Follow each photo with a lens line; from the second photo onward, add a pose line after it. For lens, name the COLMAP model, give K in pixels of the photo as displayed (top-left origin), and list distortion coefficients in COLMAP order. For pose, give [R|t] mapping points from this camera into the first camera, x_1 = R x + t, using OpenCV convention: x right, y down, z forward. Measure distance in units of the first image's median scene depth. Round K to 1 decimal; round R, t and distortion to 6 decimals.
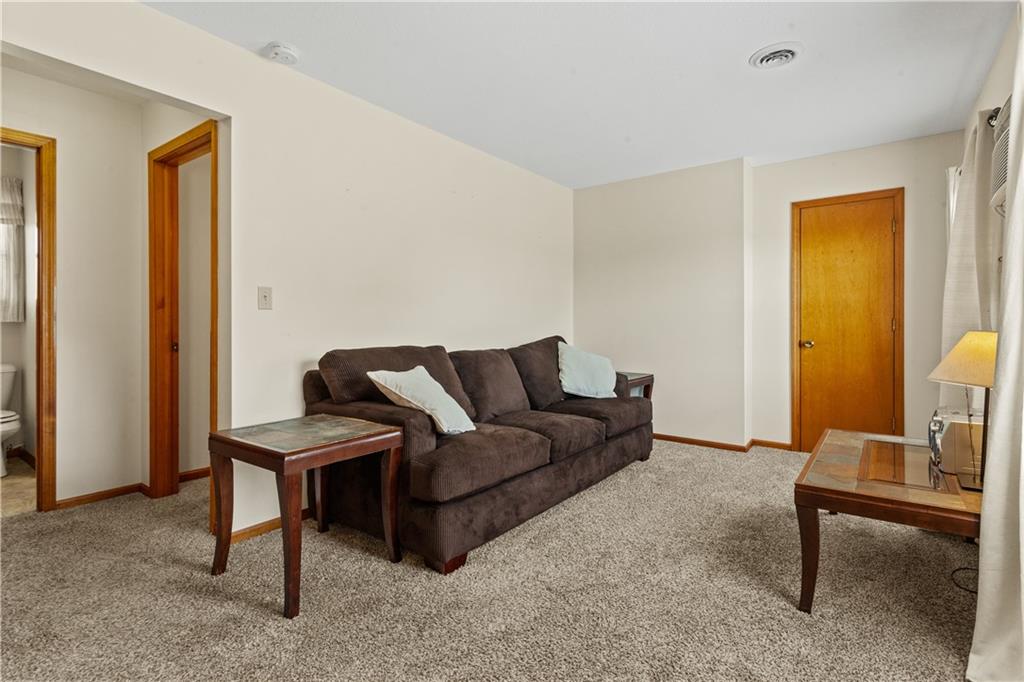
lens RADIAL K [[487.3, 0, 515.2], [0, 487.3, 328.0], [0, 0, 1]] dist [0.000841, 0.000441]
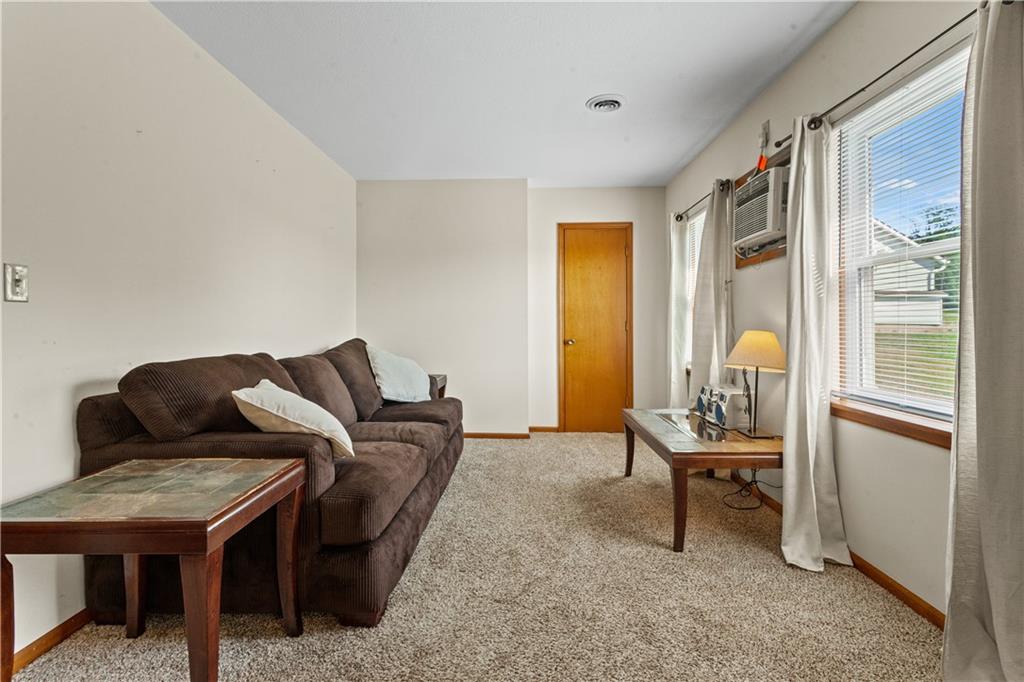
lens RADIAL K [[492.0, 0, 510.8], [0, 492.0, 328.9], [0, 0, 1]] dist [0.003345, 0.000350]
pose [[0.816218, -0.003682, 0.577732, -0.328162], [0.004044, 0.999992, 0.000661, -0.001524], [-0.577730, 0.001797, 0.816226, 0.133273]]
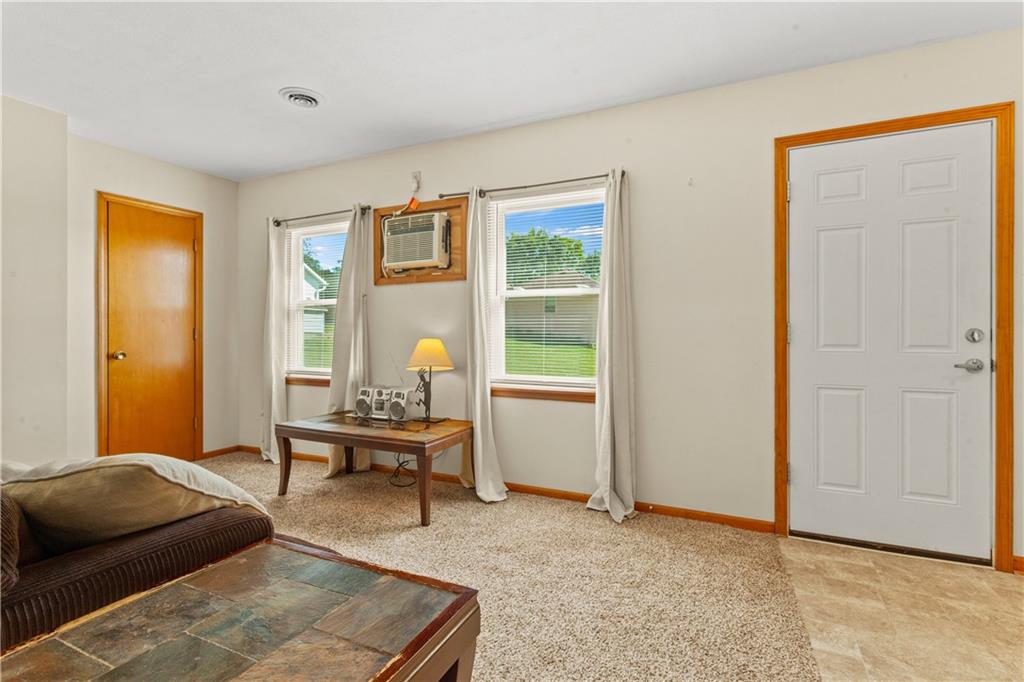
lens RADIAL K [[491.5, 0, 512.0], [0, 491.5, 341.0], [0, 0, 1]] dist [0.002366, -0.011479]
pose [[-0.182198, -0.013228, 0.983173, -0.613843], [0.002663, 0.999899, 0.013946, -0.006237], [-0.983258, 0.005159, -0.182144, 0.663525]]
